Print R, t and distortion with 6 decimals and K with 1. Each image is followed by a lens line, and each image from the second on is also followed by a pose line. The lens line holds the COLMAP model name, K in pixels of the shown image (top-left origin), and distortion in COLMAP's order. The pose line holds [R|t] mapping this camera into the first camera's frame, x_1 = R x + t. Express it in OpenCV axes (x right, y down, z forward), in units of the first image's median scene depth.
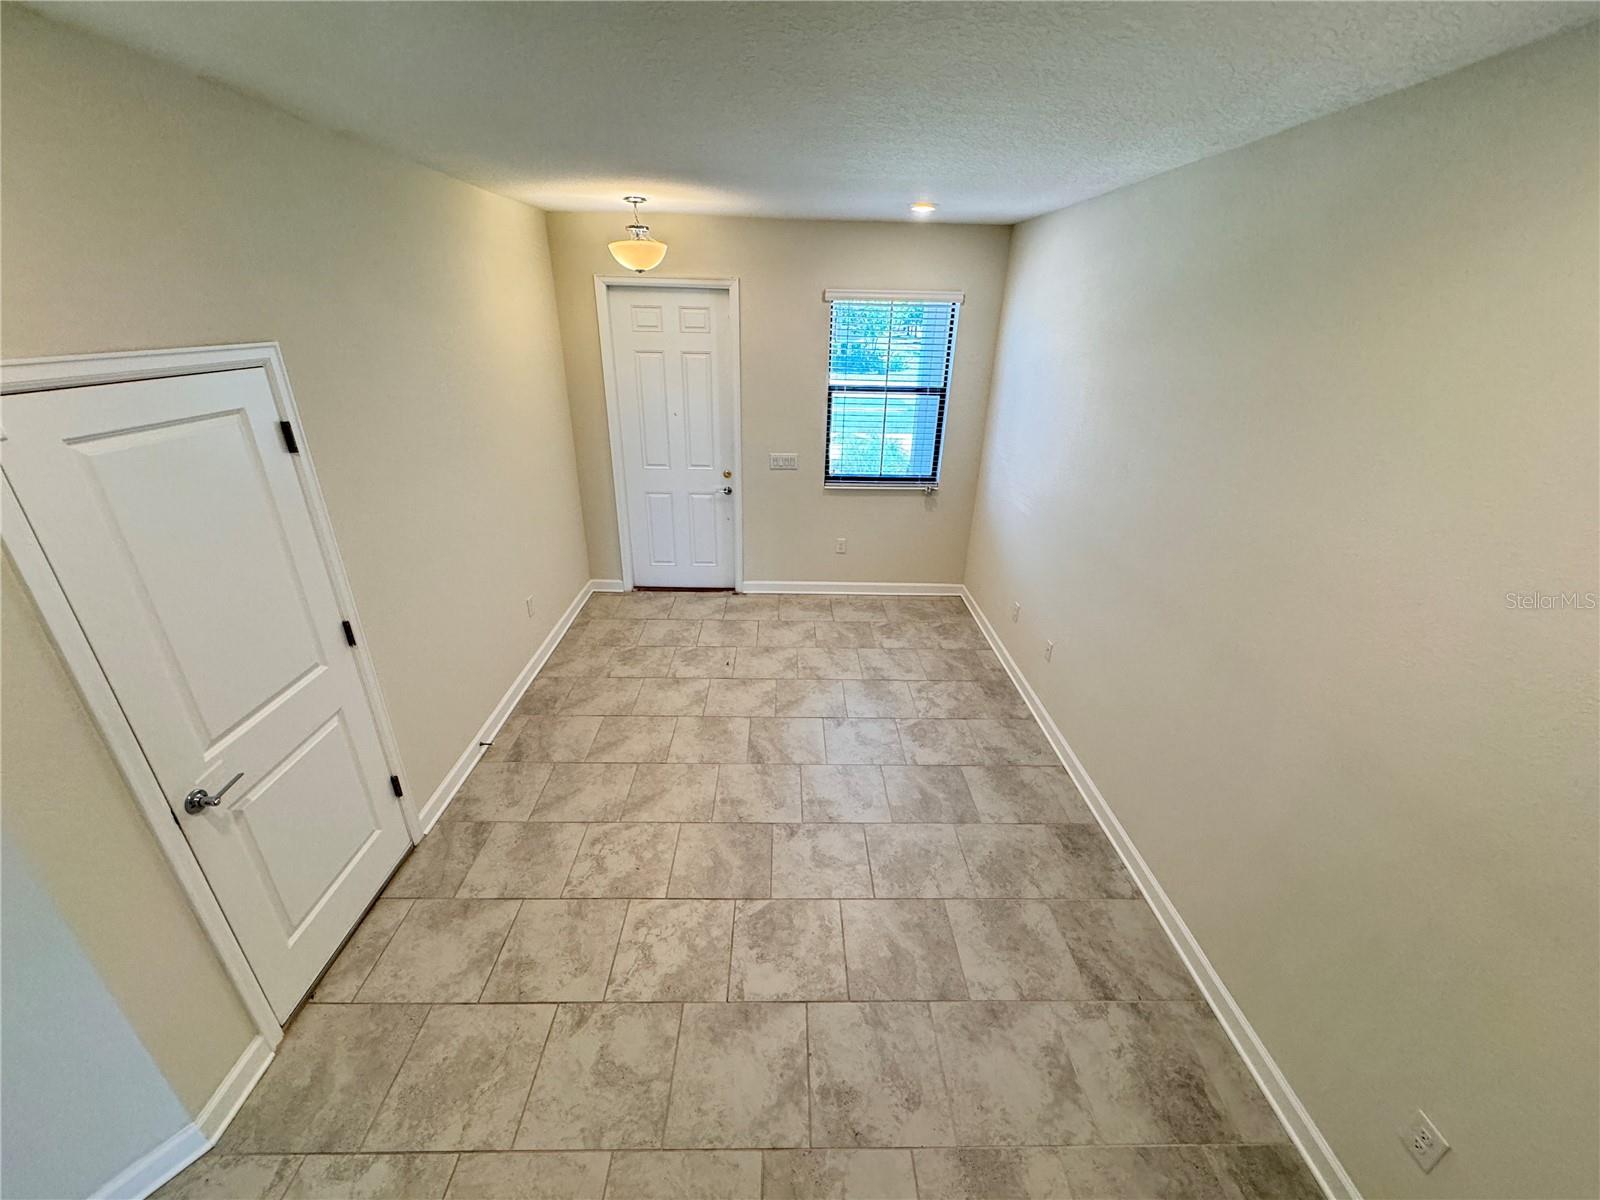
lens RADIAL K [[636.6, 0, 798.7], [0, 636.6, 597.4], [0, 0, 1]] dist [-0.003628, 0.001135]
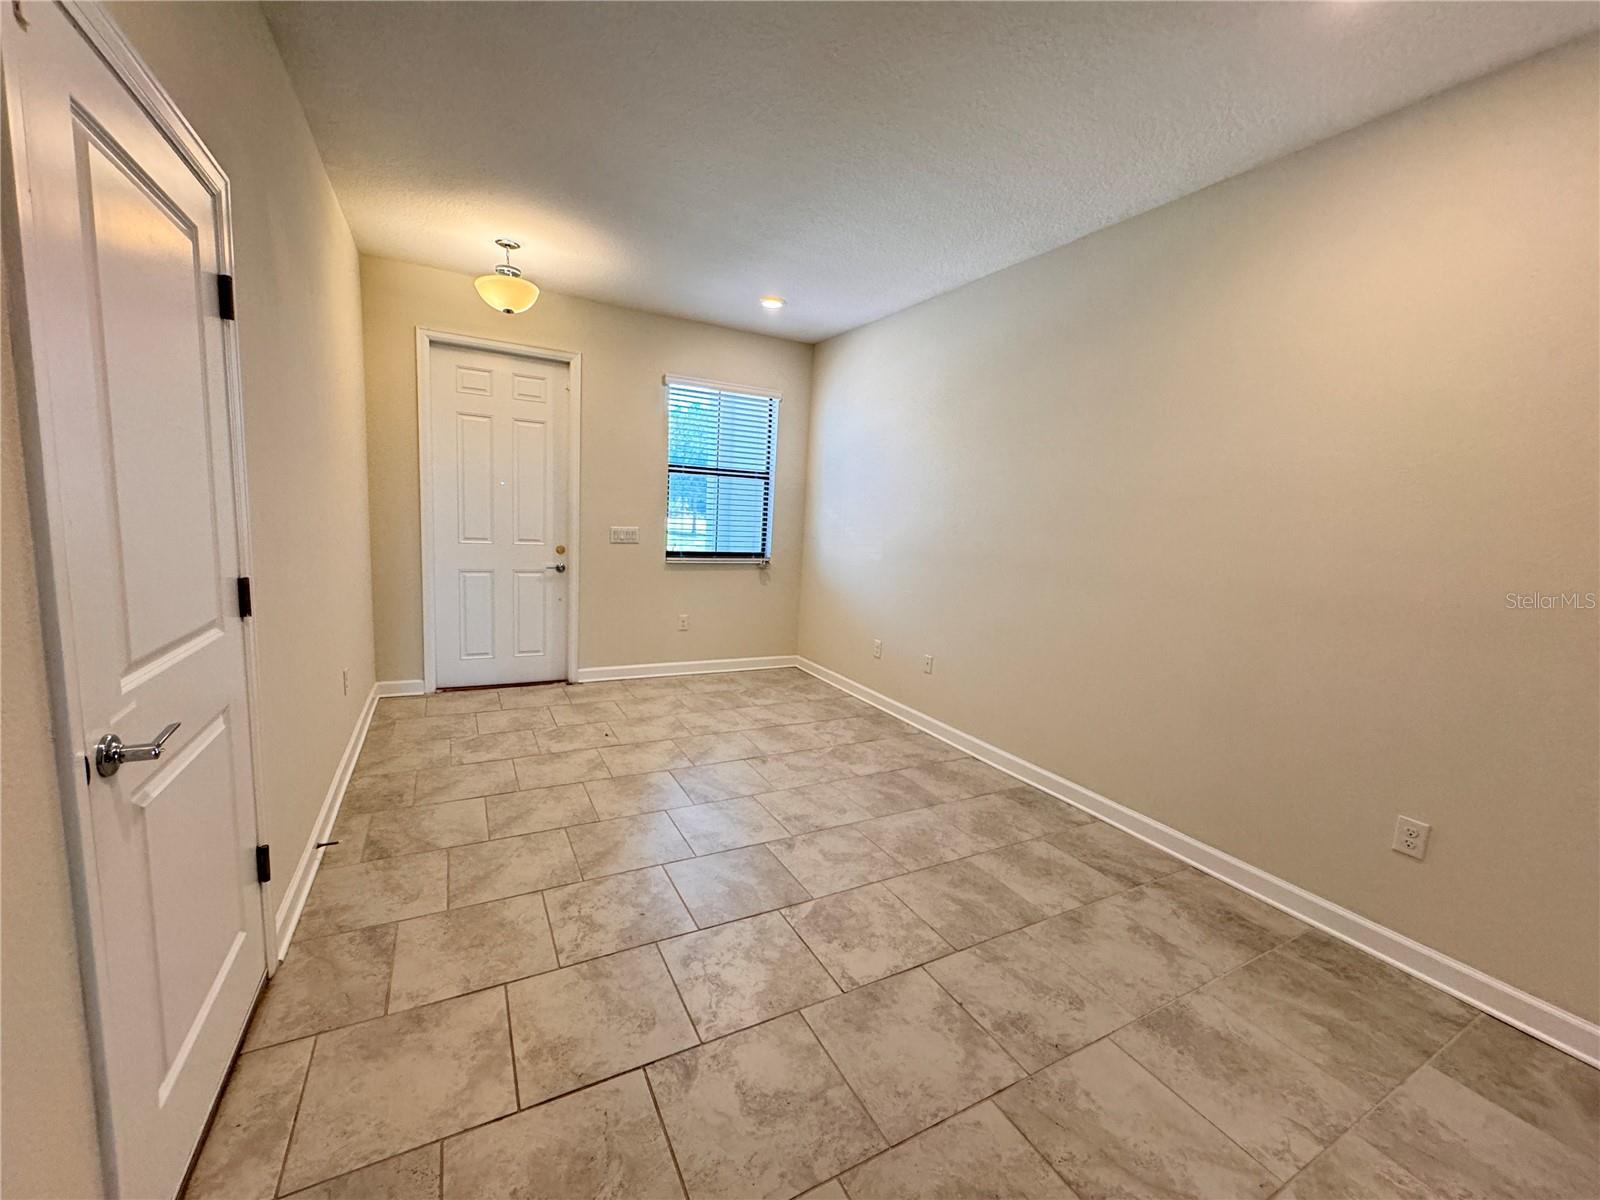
lens RADIAL K [[636.6, 0, 796.8], [0, 636.6, 599.2], [0, 0, 1]] dist [-0.003628, 0.001135]
pose [[0.890416, -0.033194, 0.453935, -0.399074], [0.154133, 0.960400, -0.232110, 0.249731], [-0.428254, 0.276640, 0.860272, 0.134105]]
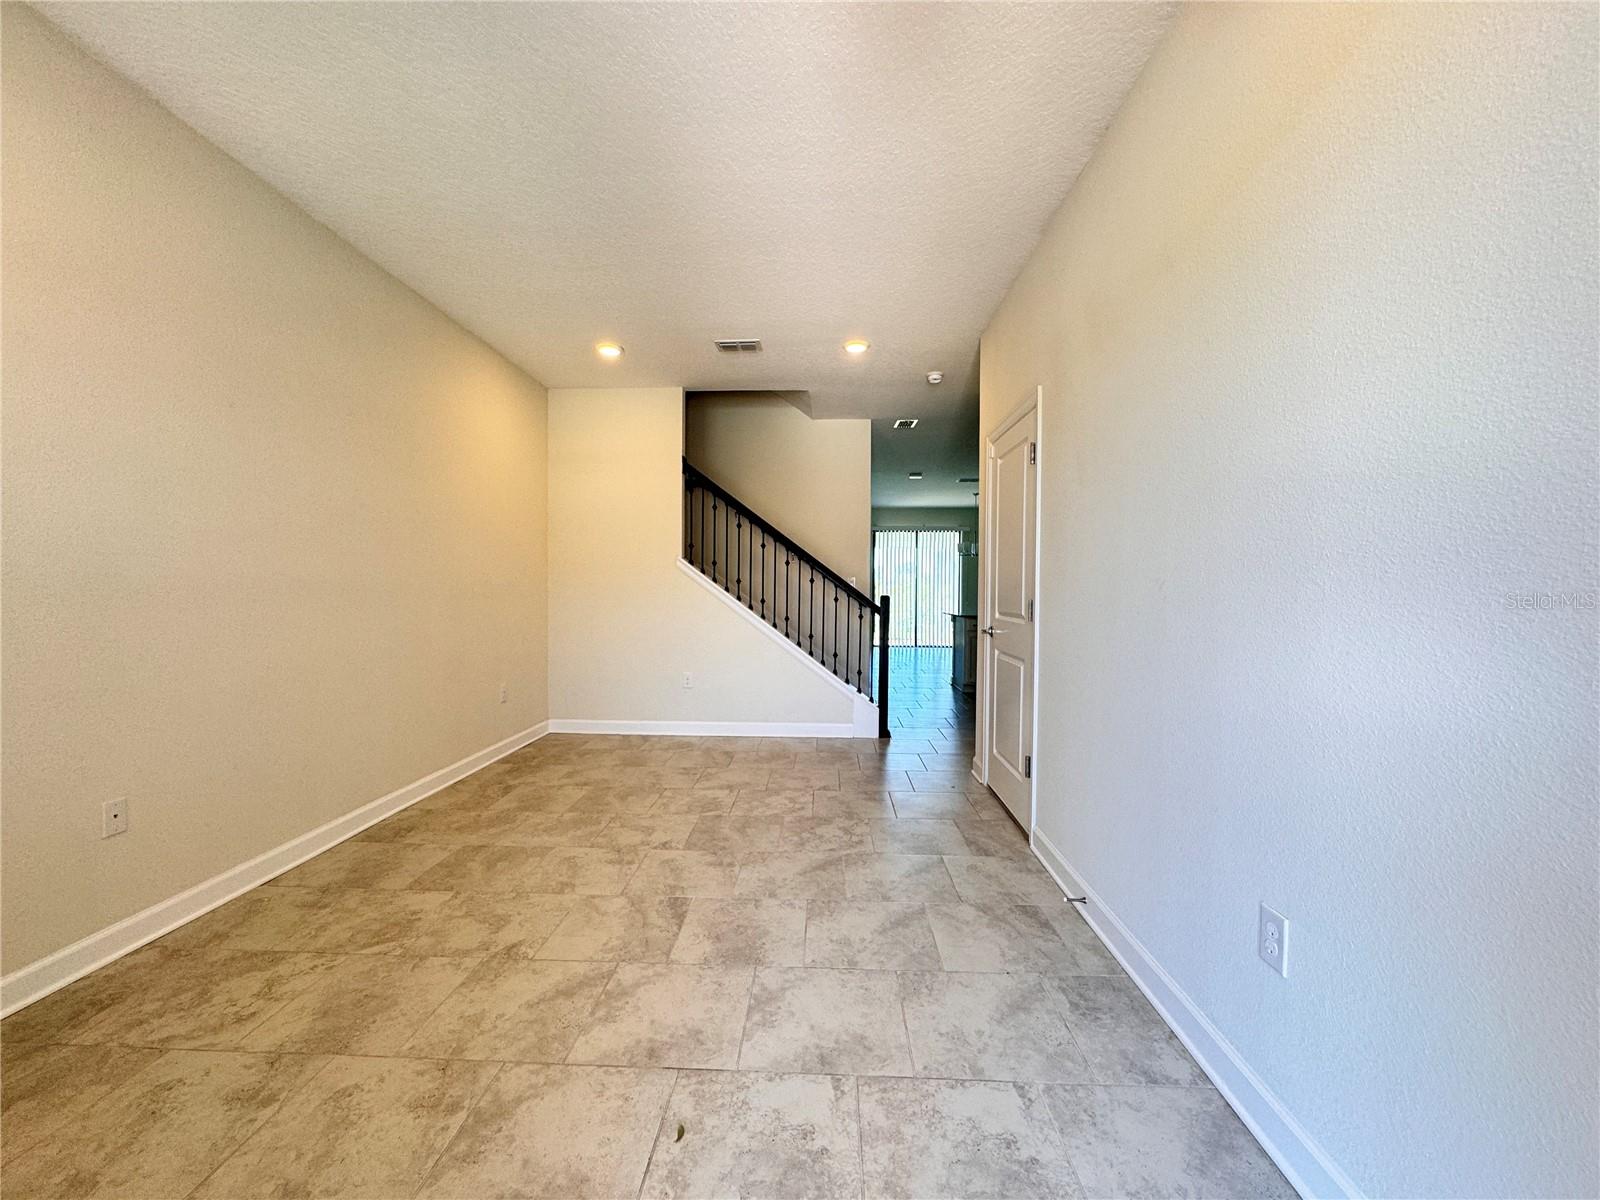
lens RADIAL K [[636.6, 0, 804.7], [0, 636.6, 610.4], [0, 0, 1]] dist [-0.003628, 0.001135]
pose [[-0.998238, -0.028263, 0.052175, -0.270535], [-0.002245, 0.896645, 0.442744, -0.394879], [-0.059295, 0.441847, -0.895129, 1.728258]]
